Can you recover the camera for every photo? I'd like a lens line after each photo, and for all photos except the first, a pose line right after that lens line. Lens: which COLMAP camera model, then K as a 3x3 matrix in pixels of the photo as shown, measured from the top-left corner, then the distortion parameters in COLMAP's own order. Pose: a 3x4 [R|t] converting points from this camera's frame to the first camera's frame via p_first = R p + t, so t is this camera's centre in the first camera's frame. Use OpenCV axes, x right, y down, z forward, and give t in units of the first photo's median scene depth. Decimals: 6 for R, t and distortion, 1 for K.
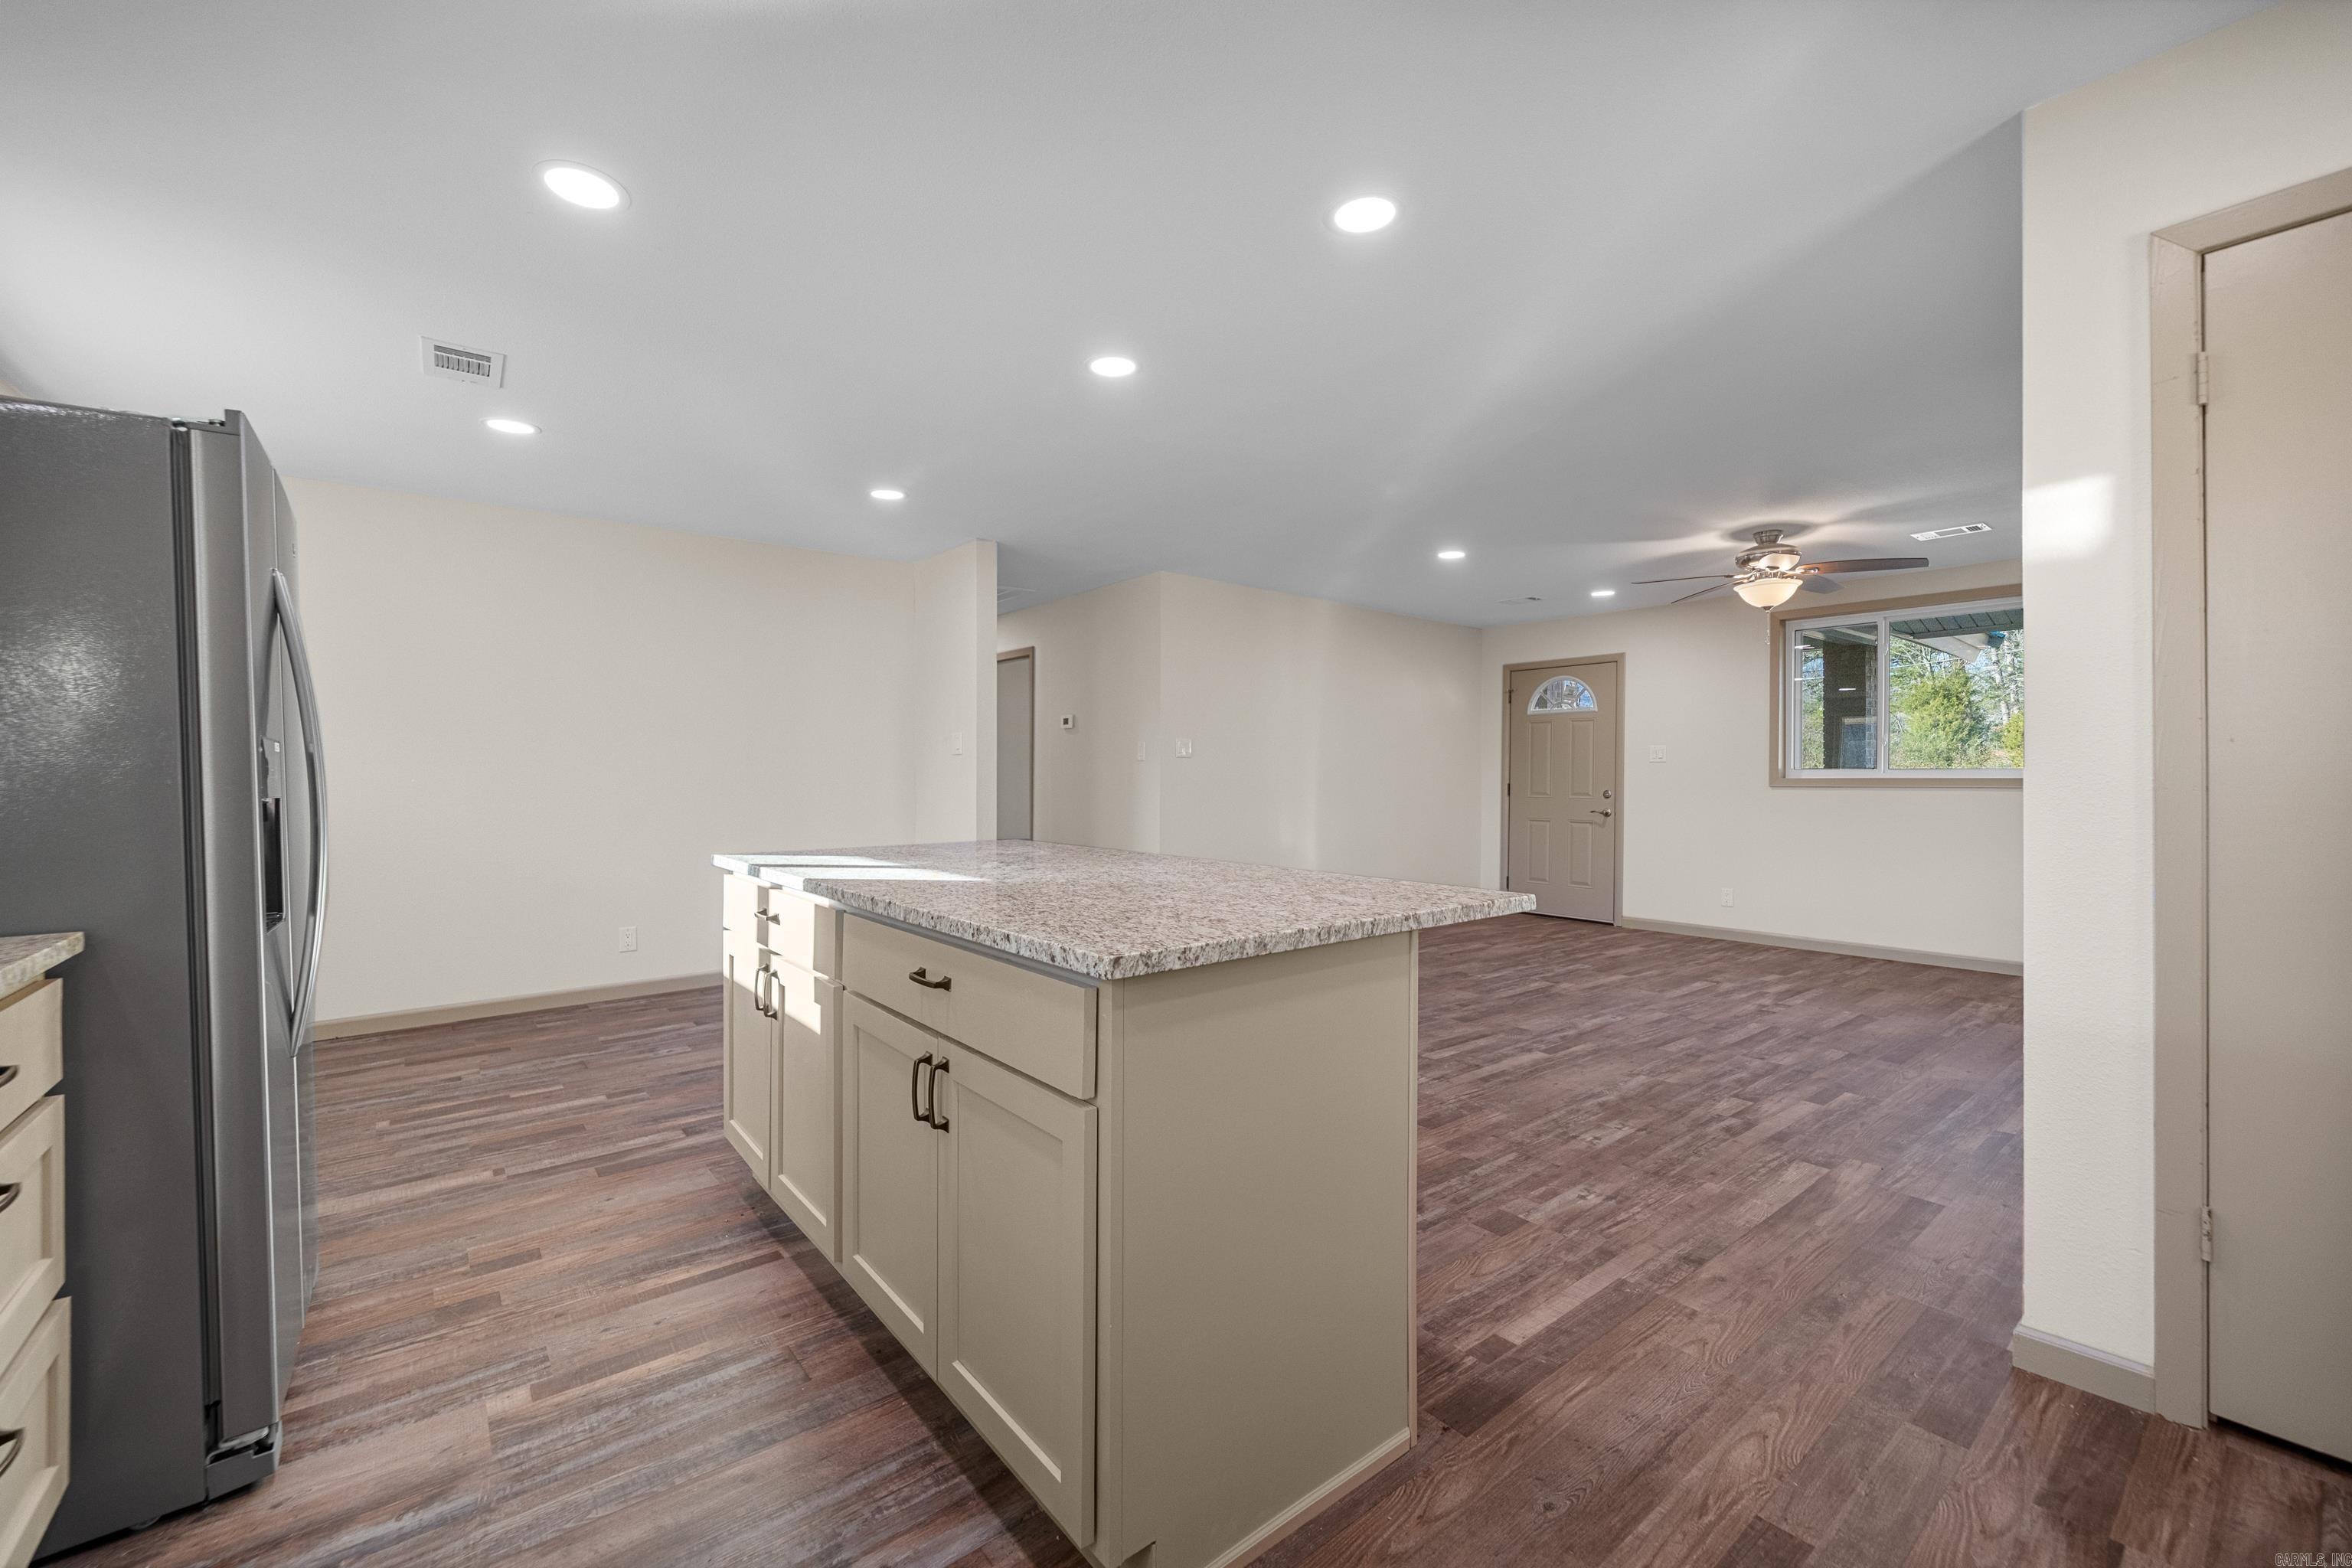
lens RADIAL K [[971.9, 0, 1180.7], [0, 971.9, 784.5], [0, 0, 1]] dist [0.001536, 0.000834]
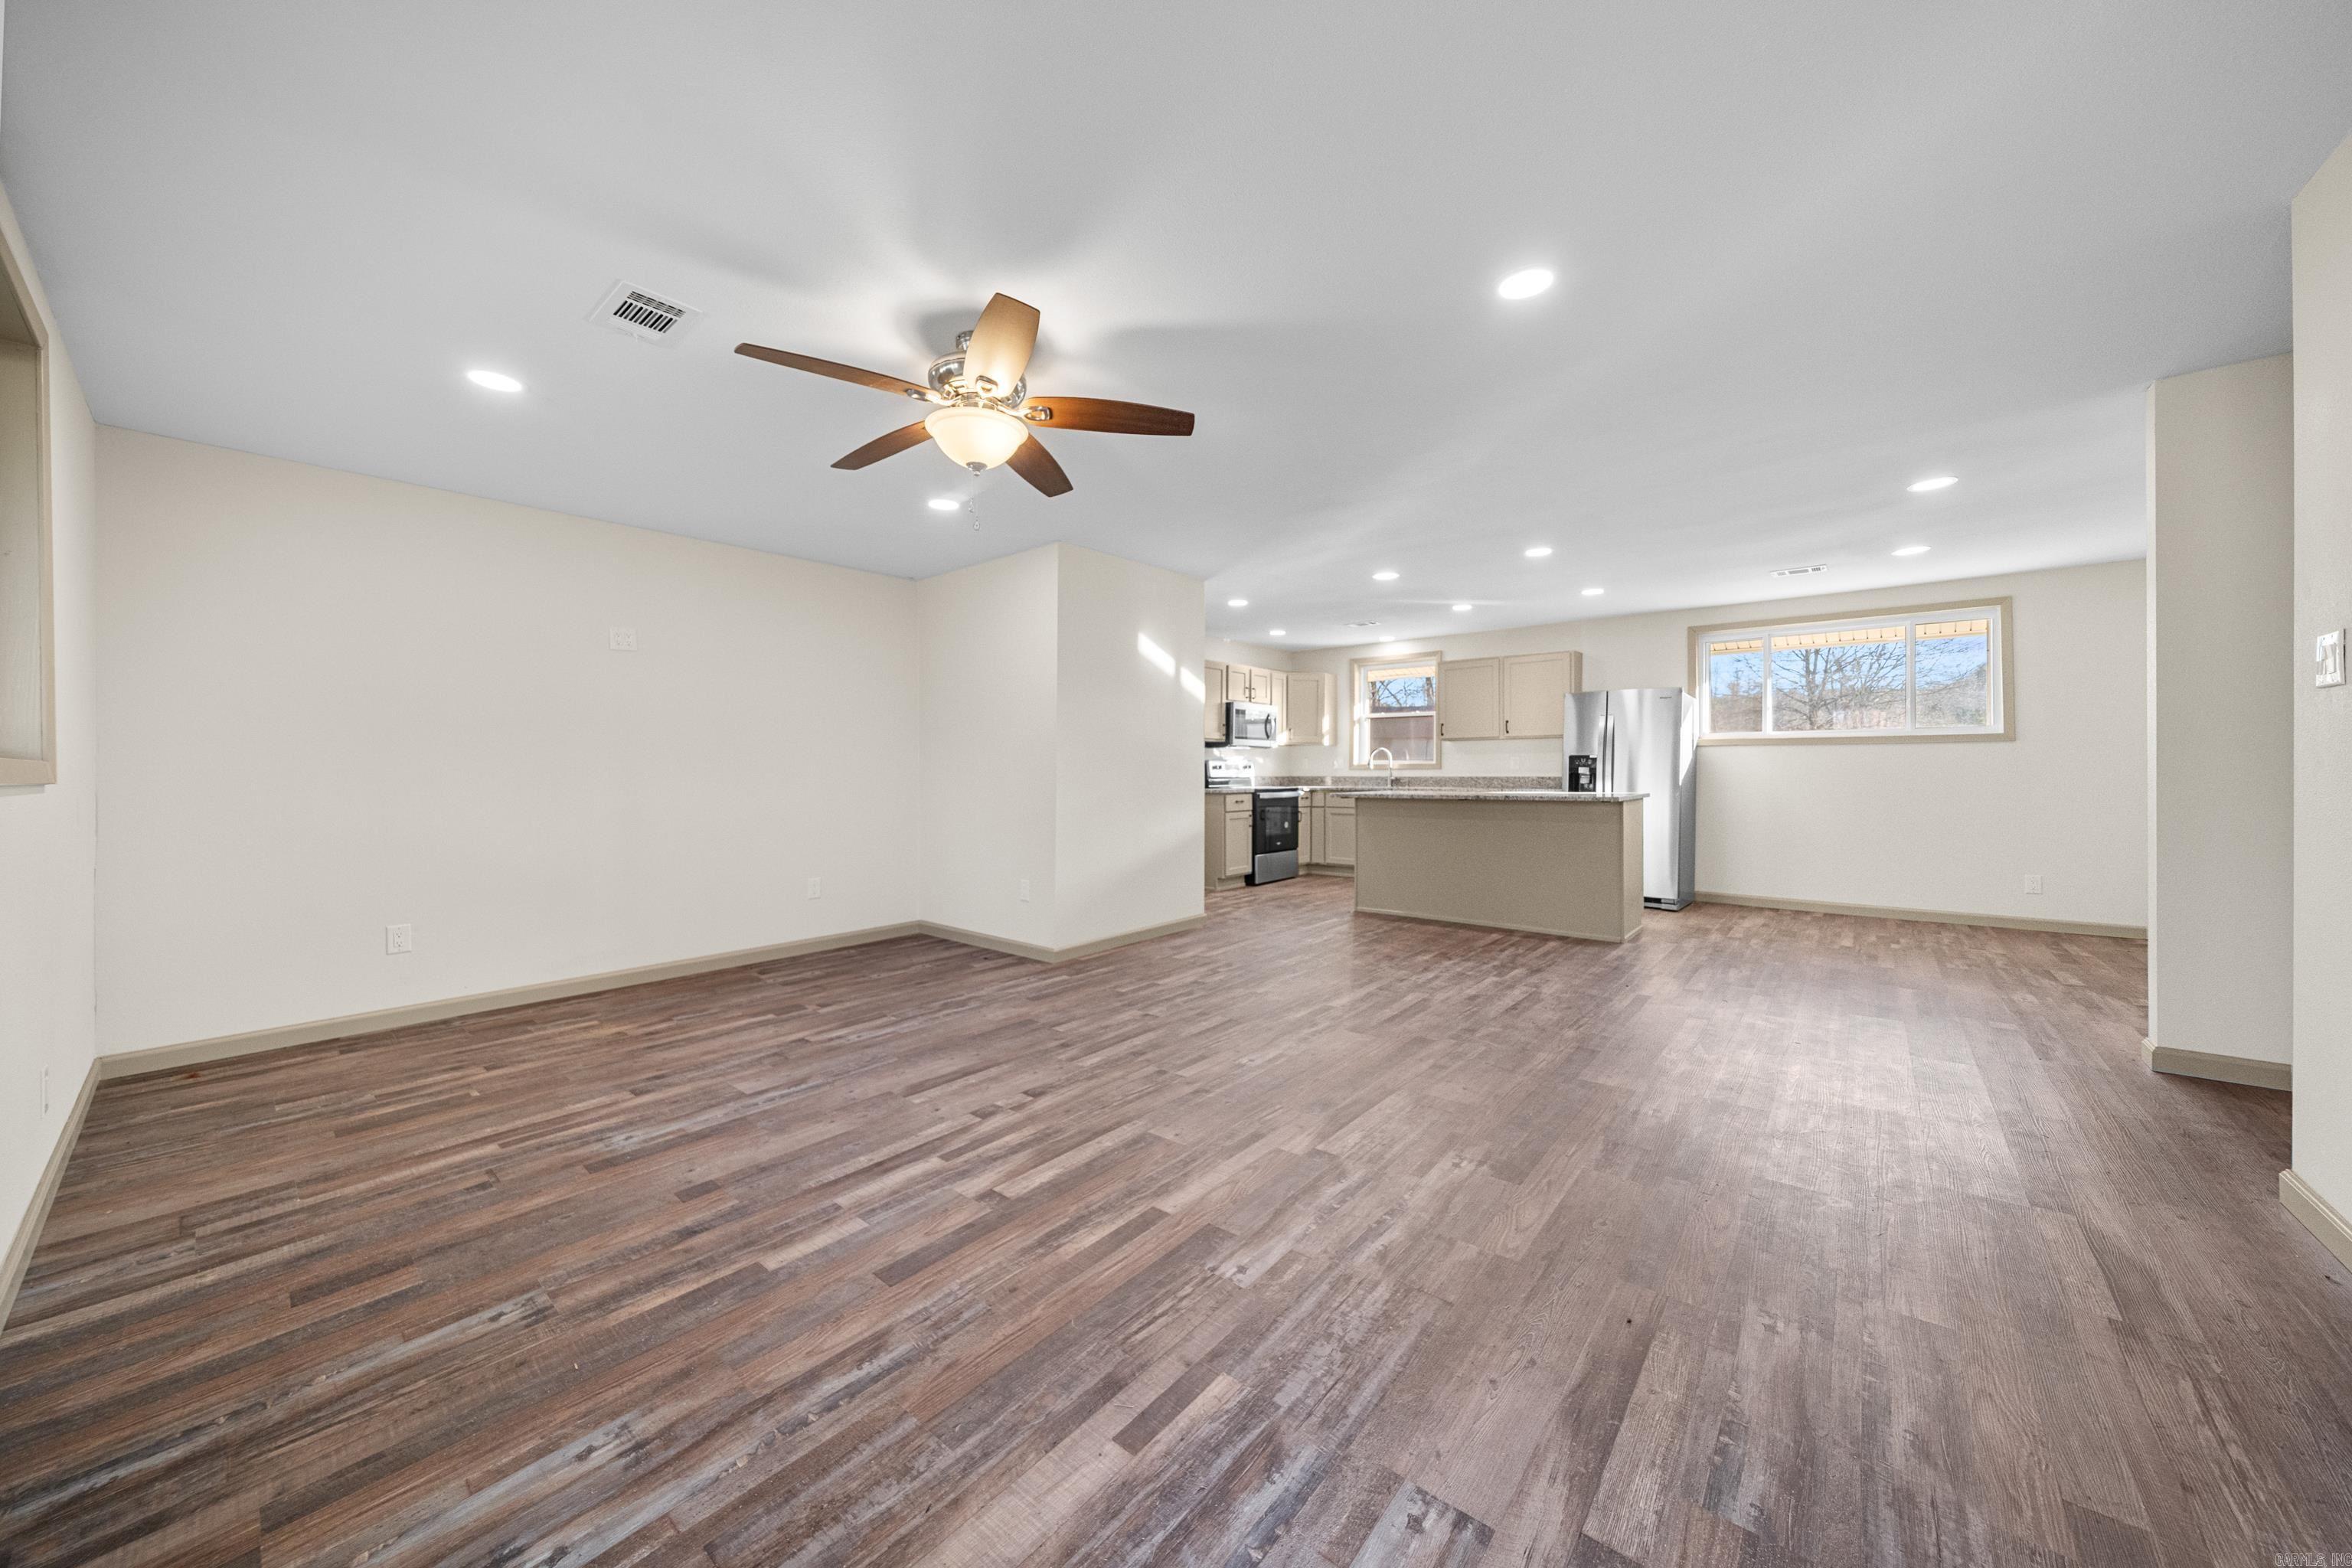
lens RADIAL K [[795.5, 0, 1187.7], [0, 795.5, 780.7], [0, 0, 1]] dist [-0.007766, 0.000554]
pose [[-0.980966, 0.005407, -0.194107, 1.364778], [0.000849, 0.999722, 0.023555, -0.012596], [0.194180, 0.022942, -0.980698, 3.555886]]
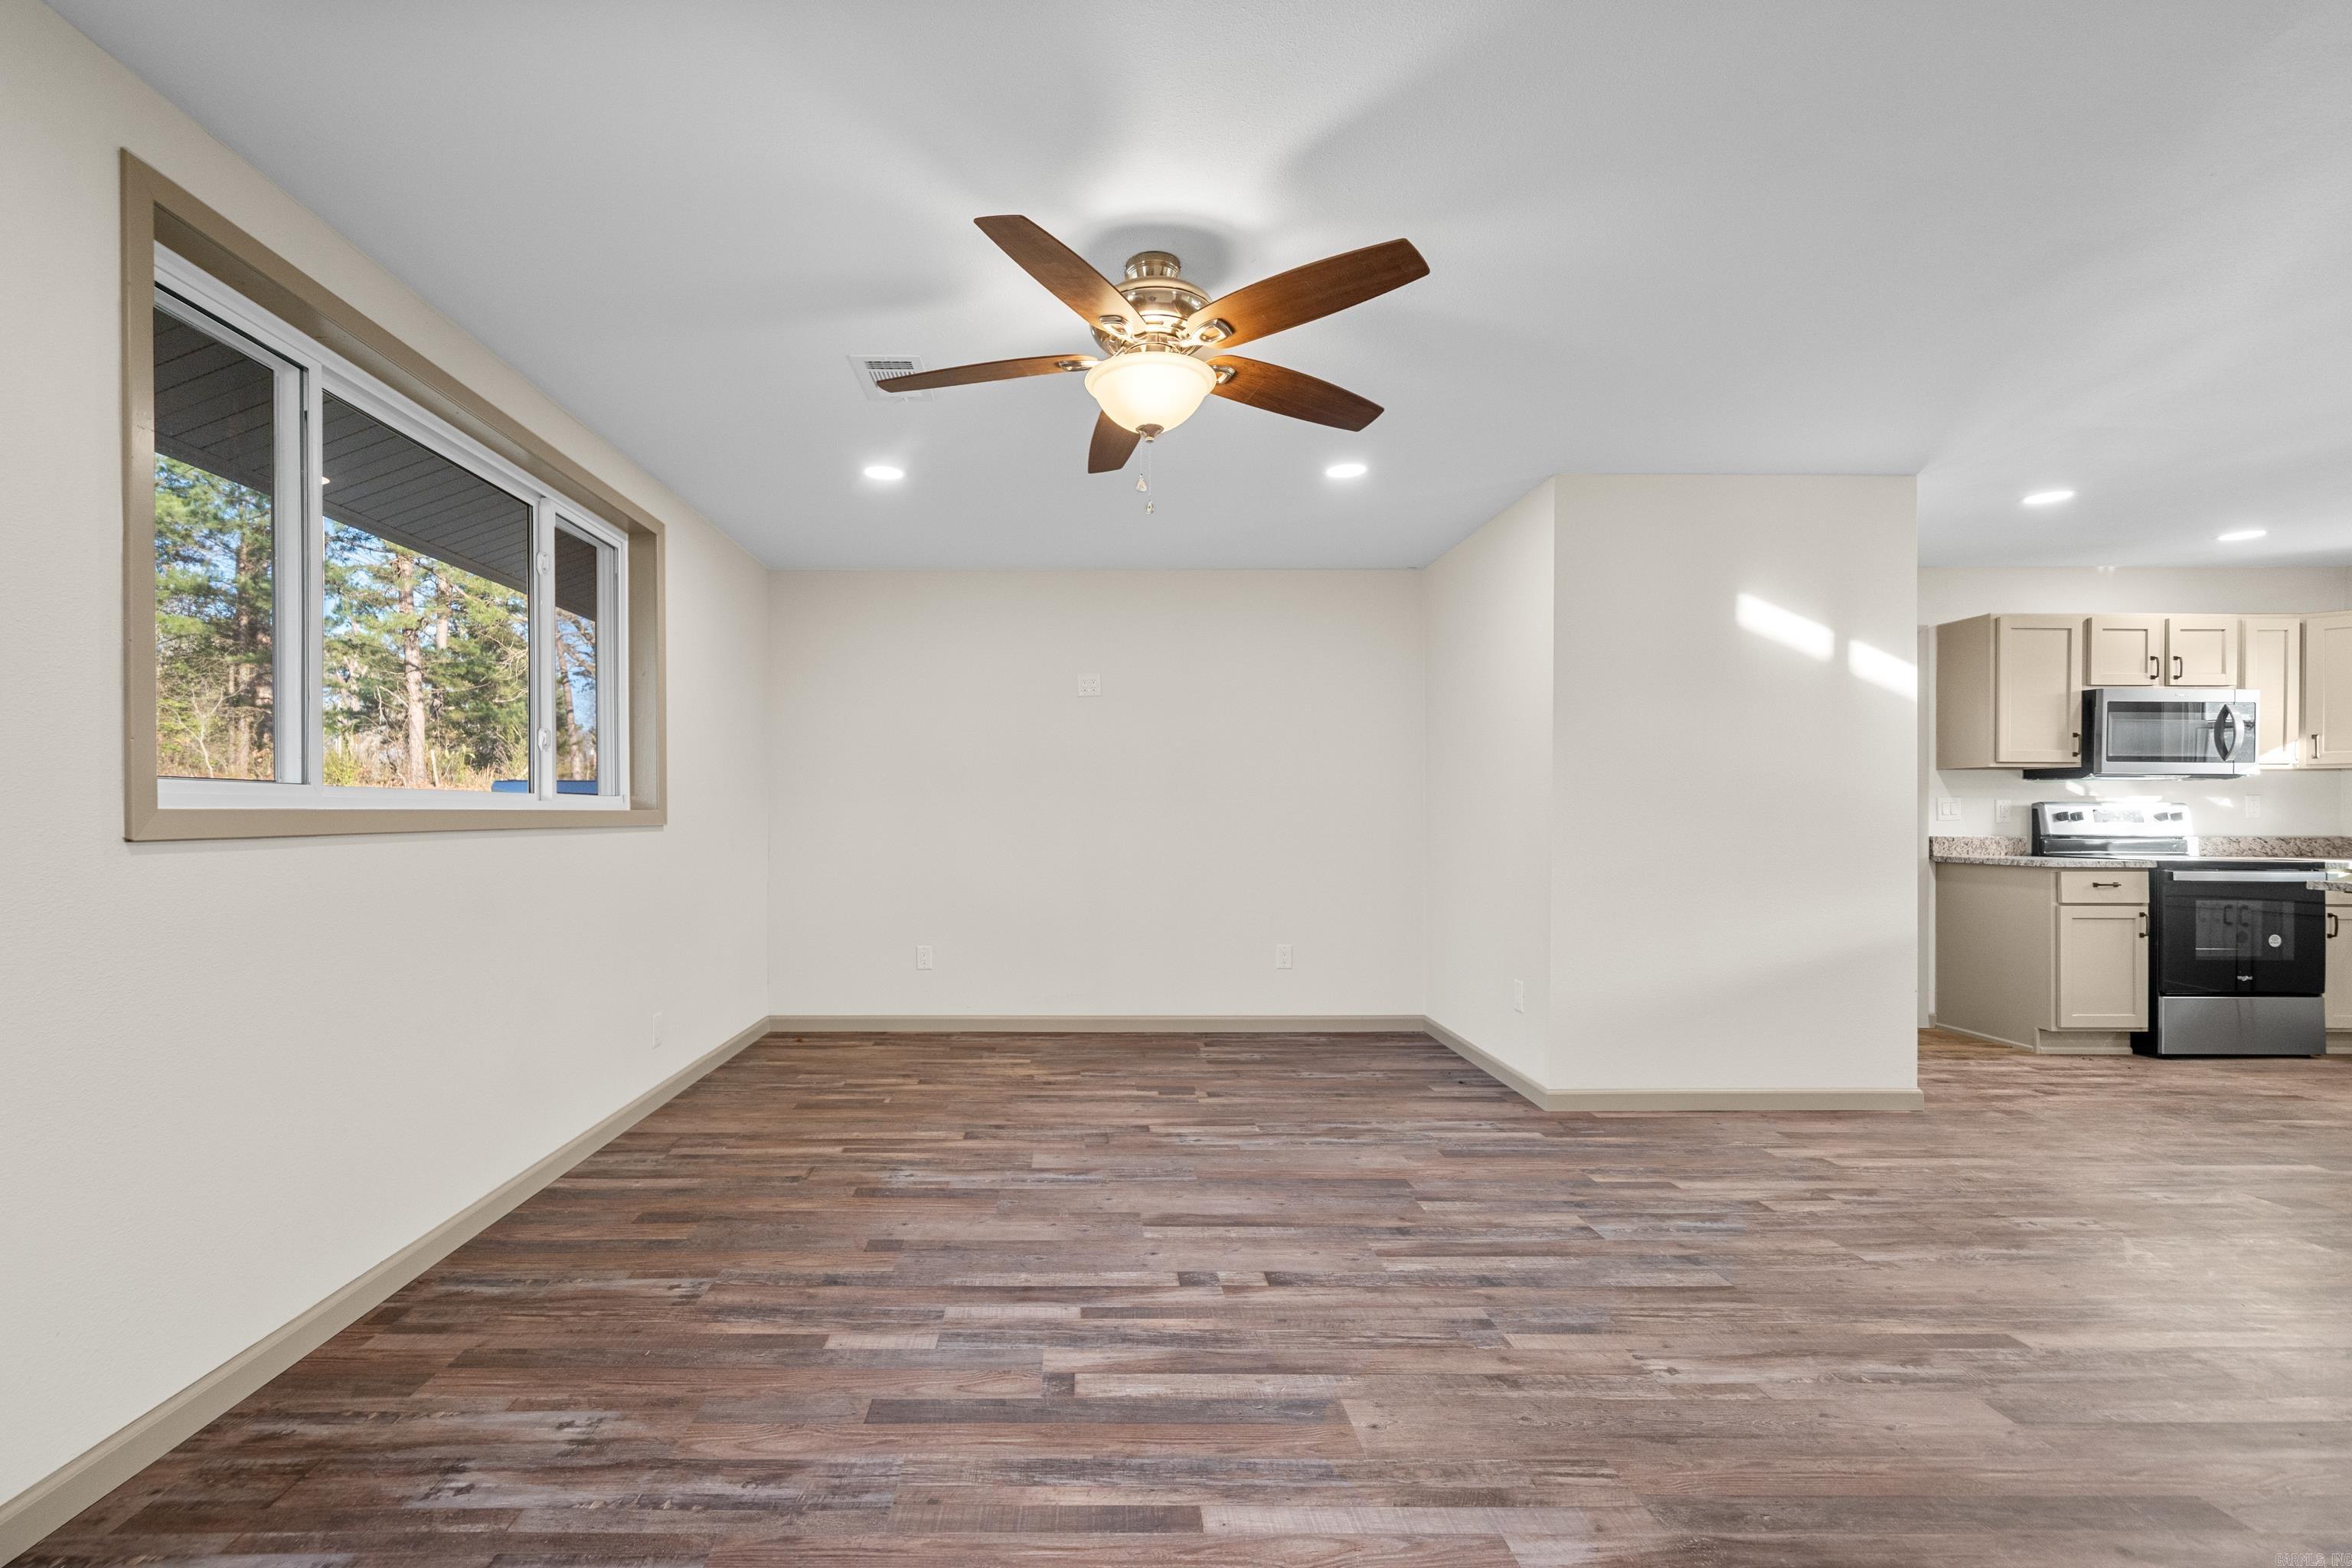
lens RADIAL K [[971.9, 0, 1108.9], [0, 971.9, 820.0], [0, 0, 1]] dist [0.001536, 0.000834]
pose [[-0.775971, -0.001390, 0.630767, 0.808702], [0.006928, 0.999918, 0.010726, -0.021578], [-0.630731, 0.012693, -0.775898, 3.252187]]
